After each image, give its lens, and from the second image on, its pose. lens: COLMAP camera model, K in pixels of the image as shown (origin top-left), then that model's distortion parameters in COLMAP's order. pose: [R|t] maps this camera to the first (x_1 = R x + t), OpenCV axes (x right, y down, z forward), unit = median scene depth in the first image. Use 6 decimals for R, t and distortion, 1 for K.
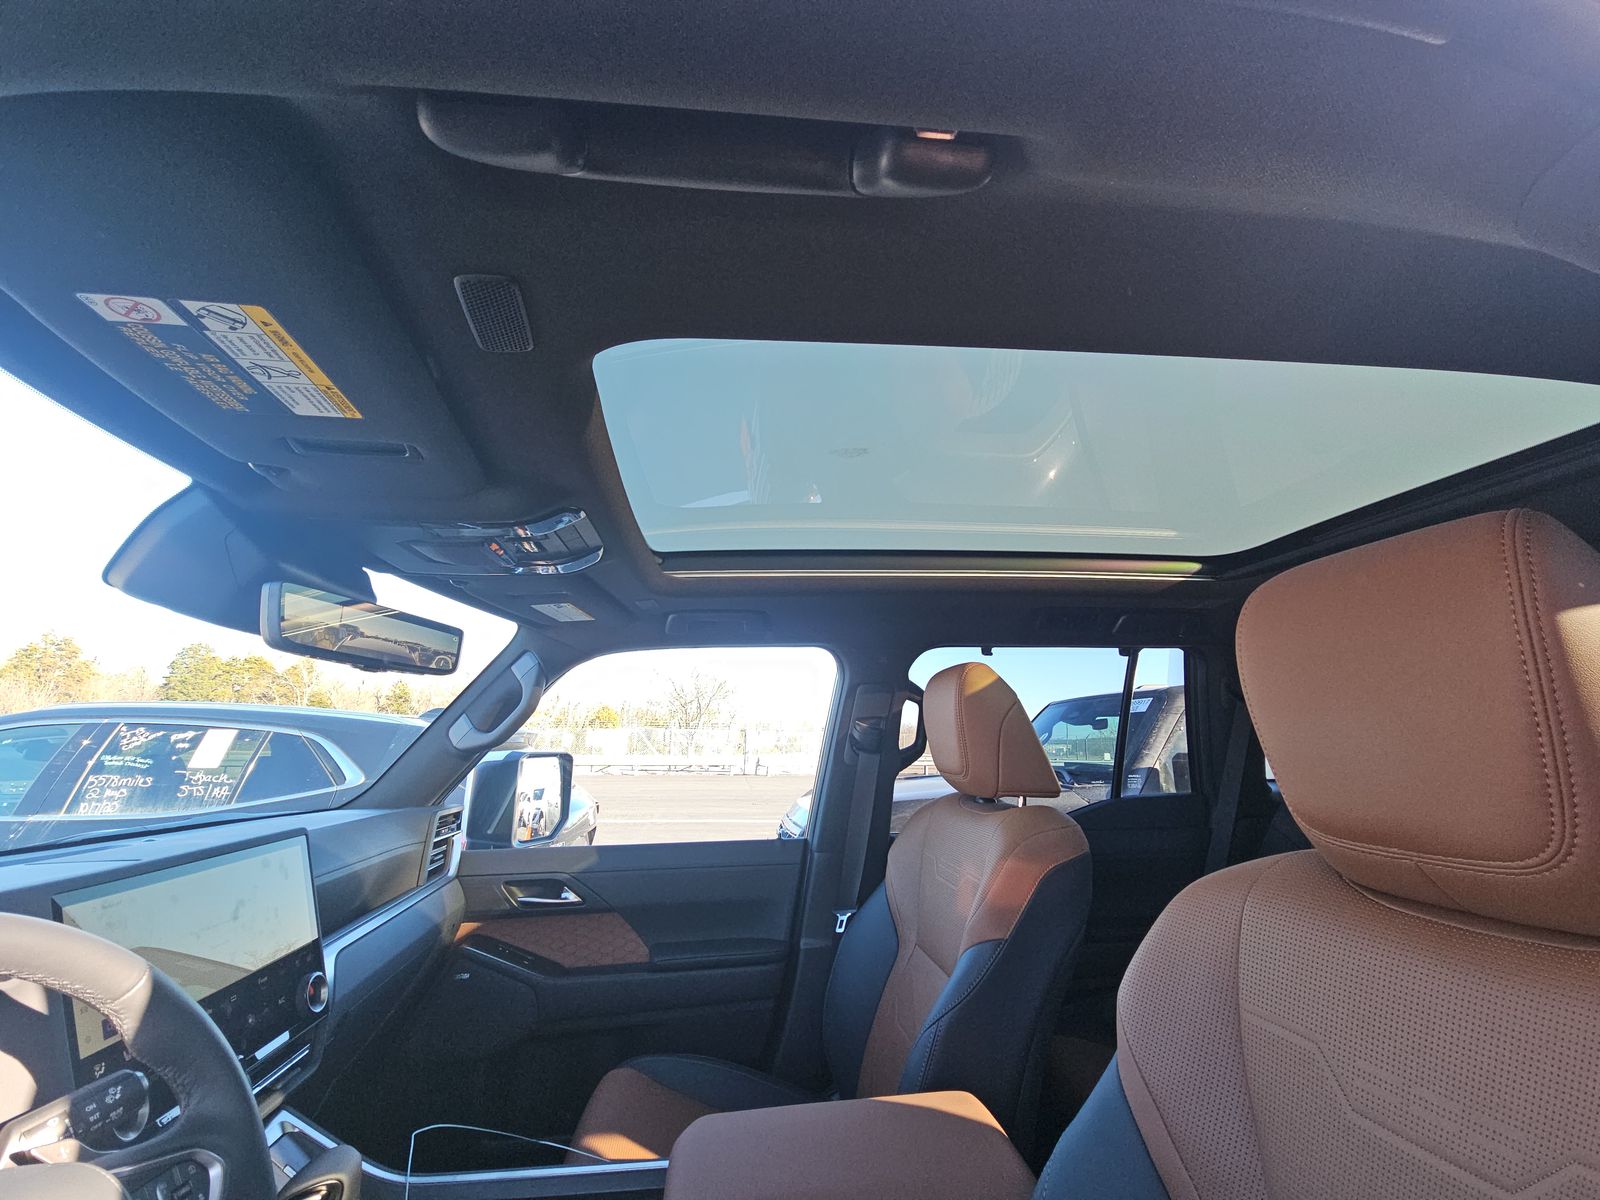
lens RADIAL K [[639.4, 0, 795.6], [0, 639.4, 610.2], [0, 0, 1]] dist [0.024028, -0.016452]
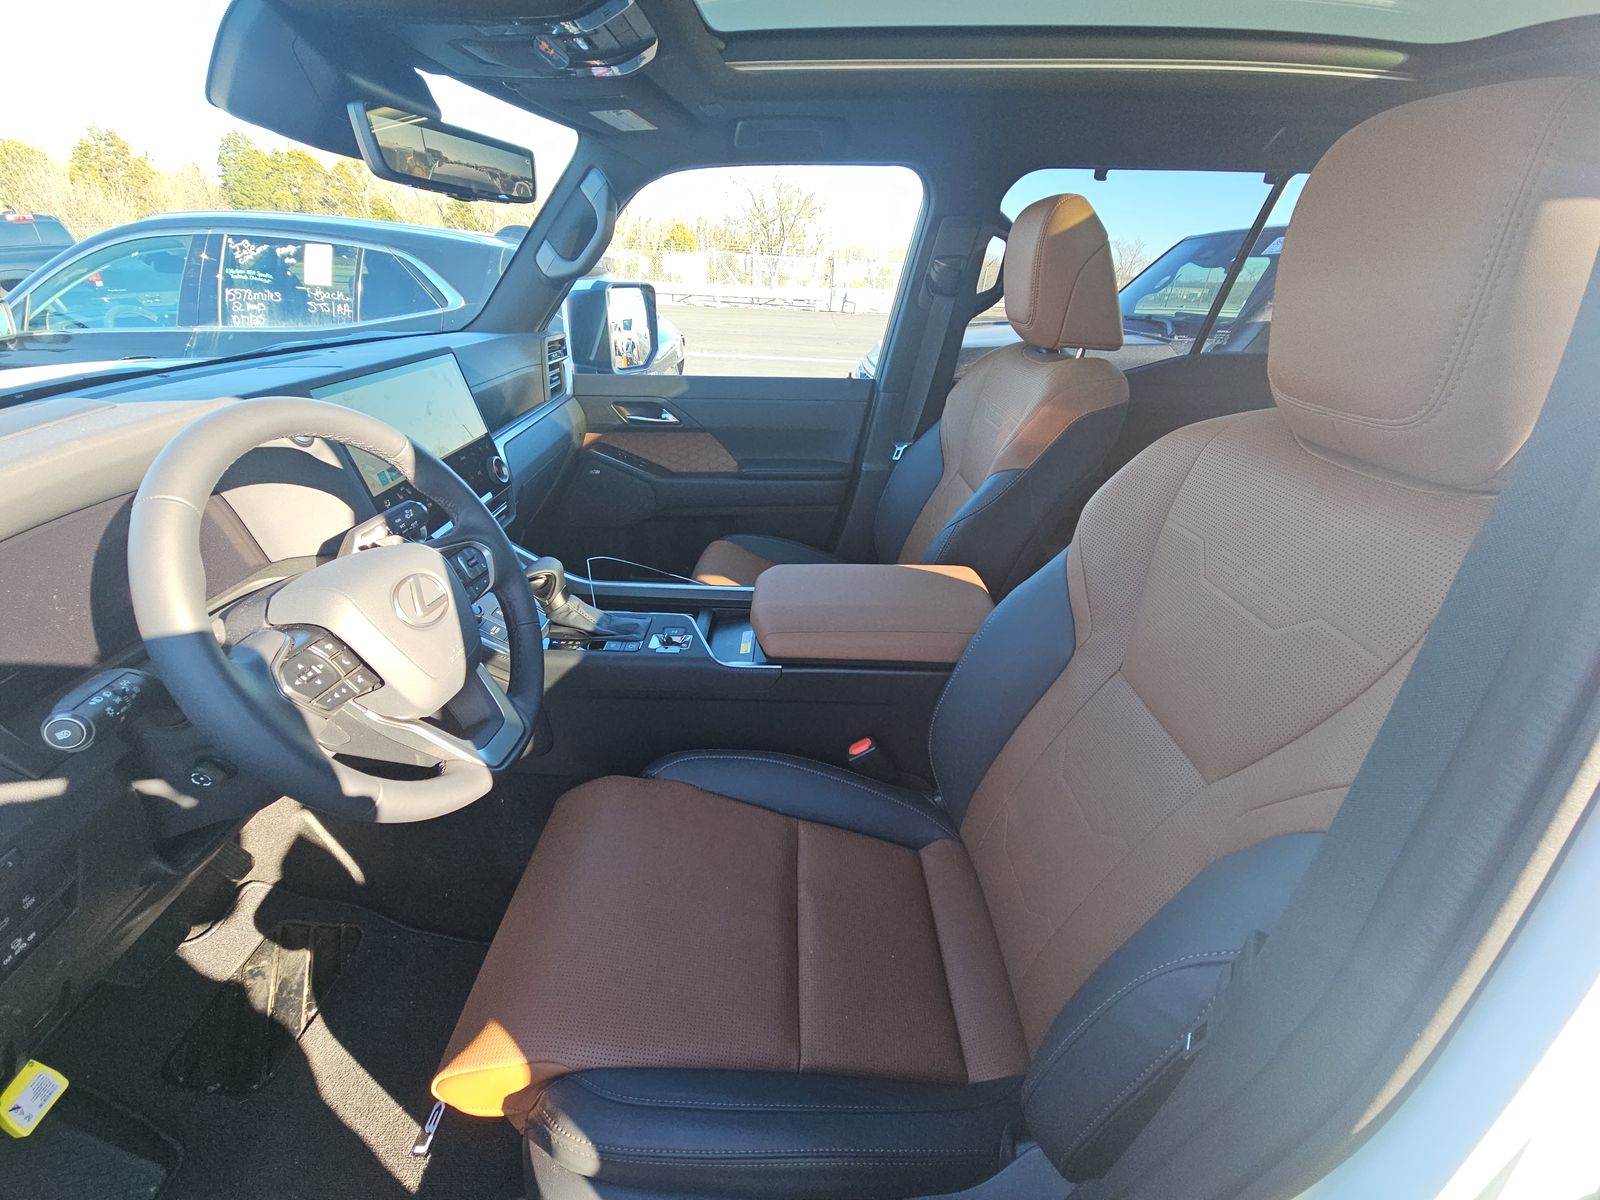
lens RADIAL K [[644.4, 0, 800.9], [0, 644.4, 603.3], [0, 0, 1]] dist [-0.000831, -0.000248]
pose [[0.991992, 0.083413, -0.094832, 0.030120], [-0.005637, 0.779361, 0.626550, -0.031064], [0.126171, -0.620998, 0.773590, -0.095729]]
